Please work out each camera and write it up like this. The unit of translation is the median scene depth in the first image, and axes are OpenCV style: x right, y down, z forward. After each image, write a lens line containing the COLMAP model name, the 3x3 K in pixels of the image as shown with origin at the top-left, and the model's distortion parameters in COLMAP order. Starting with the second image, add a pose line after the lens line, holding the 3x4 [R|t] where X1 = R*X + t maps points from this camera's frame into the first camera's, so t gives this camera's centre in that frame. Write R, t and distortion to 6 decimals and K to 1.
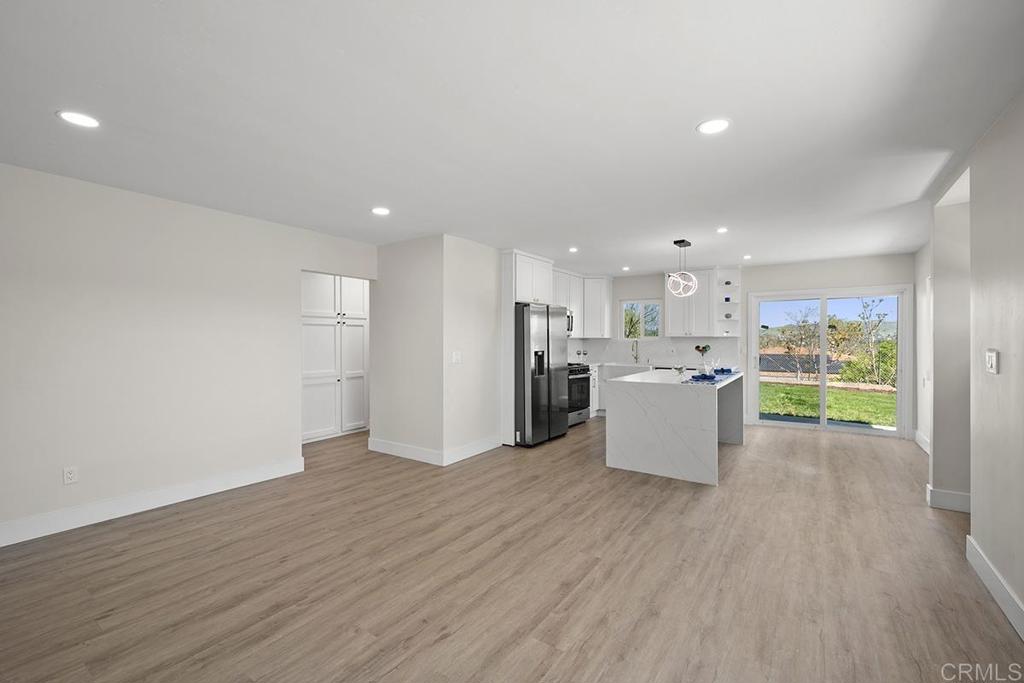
lens RADIAL K [[434.4, 0, 512.9], [0, 434.4, 338.3], [0, 0, 1]] dist [0.000220, 0.000064]
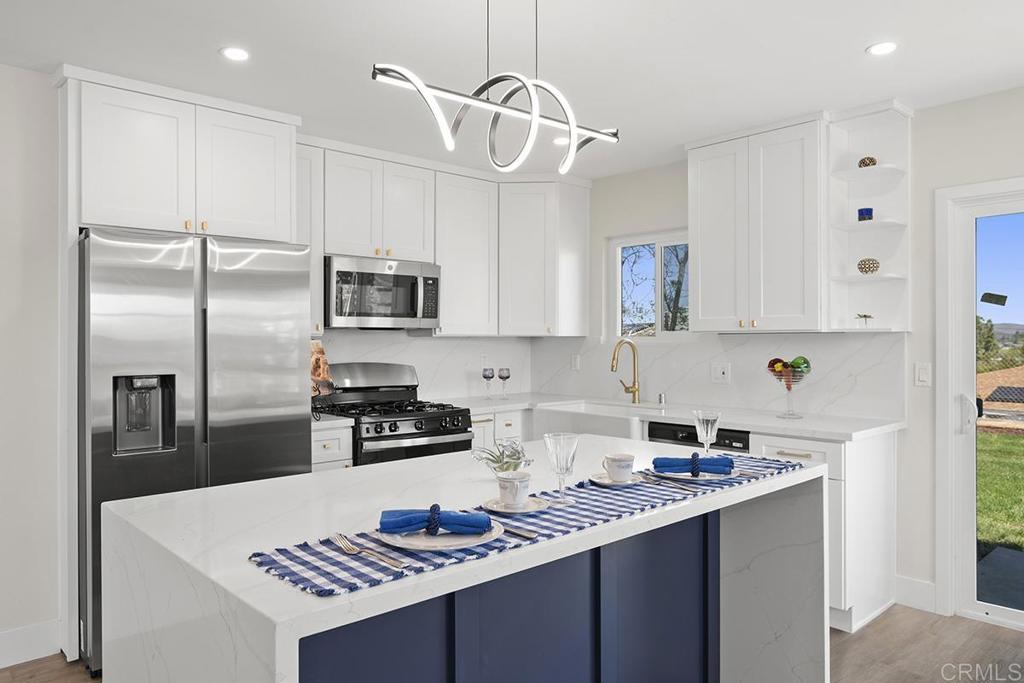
lens RADIAL K [[709.5, 0, 512.0], [0, 709.5, 341.5], [0, 0, 1]] dist [0.004125, 0.000921]
pose [[0.974658, 0.000010, -0.223702, 0.358923], [0.000926, 0.999991, 0.004077, 0.001437], [0.223700, -0.004181, 0.974649, 0.437514]]
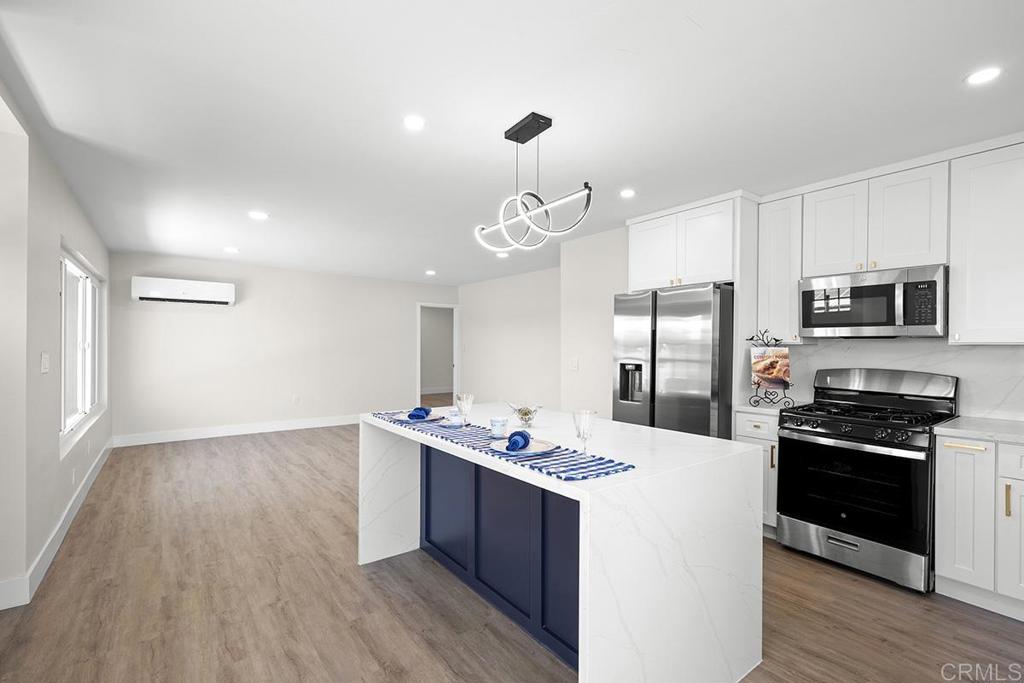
lens RADIAL K [[457.3, 0, 512.9], [0, 457.3, 347.0], [0, 0, 1]] dist [0.000453, -0.000319]
pose [[-0.307503, 0.001935, -0.951545, 0.621988], [-0.004615, 0.999983, 0.003524, 0.001868], [0.951536, 0.005475, -0.307489, 0.840744]]
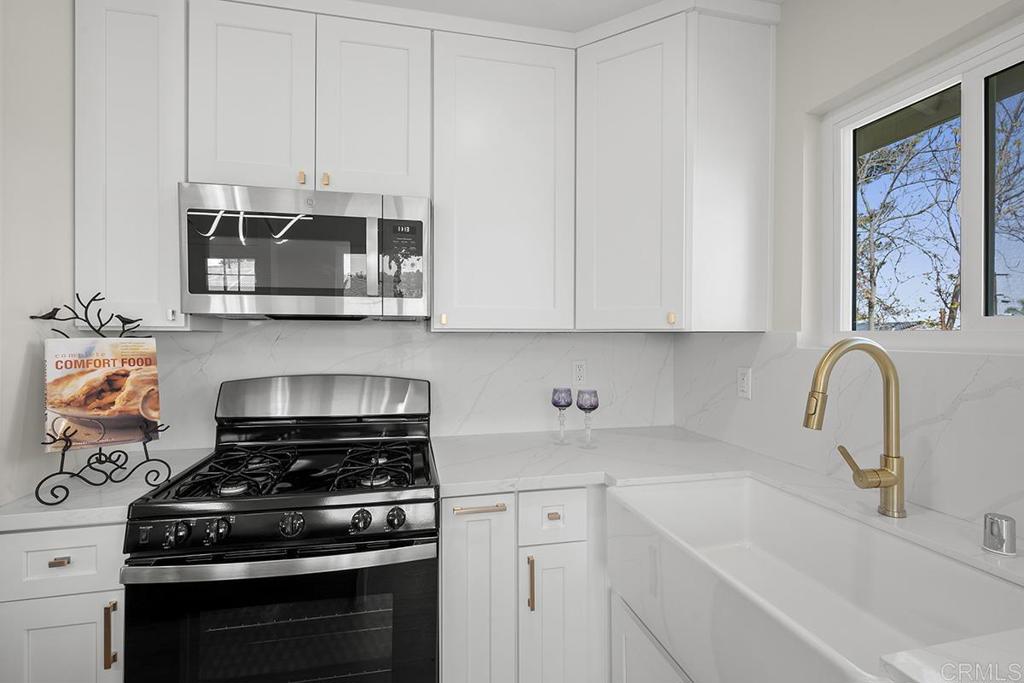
lens RADIAL K [[481.8, 0, 512.7], [0, 481.8, 337.4], [0, 0, 1]] dist [0.004255, 0.000715]
pose [[0.745041, 0.004264, -0.667006, 0.336071], [-0.001666, 0.999988, 0.004532, 0.001217], [0.667017, -0.002265, 0.745039, 0.914436]]
